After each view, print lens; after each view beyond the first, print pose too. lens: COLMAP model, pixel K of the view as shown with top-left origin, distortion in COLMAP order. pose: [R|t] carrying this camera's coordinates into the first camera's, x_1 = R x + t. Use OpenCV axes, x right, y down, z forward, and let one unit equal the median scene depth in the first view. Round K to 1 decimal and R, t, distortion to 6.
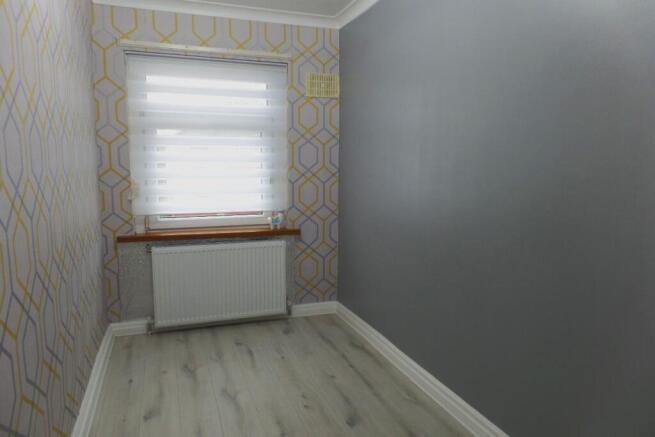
lens RADIAL K [[472.9, 0, 330.0], [0, 472.9, 217.4], [0, 0, 1]] dist [0.013372, 0.004615]
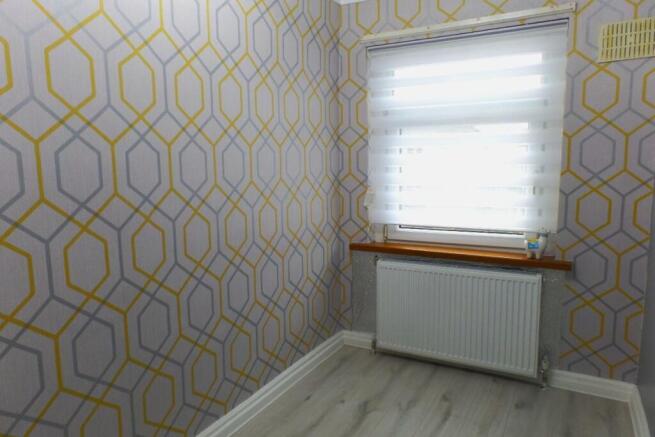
lens RADIAL K [[472.9, 0, 327.3], [0, 472.9, 224.4], [0, 0, 1]] dist [0.013372, 0.004615]
pose [[0.651158, 0.086403, -0.754008, 0.224481], [-0.073836, 0.995998, 0.050368, -0.039933], [0.755342, 0.022875, 0.654931, 0.301063]]
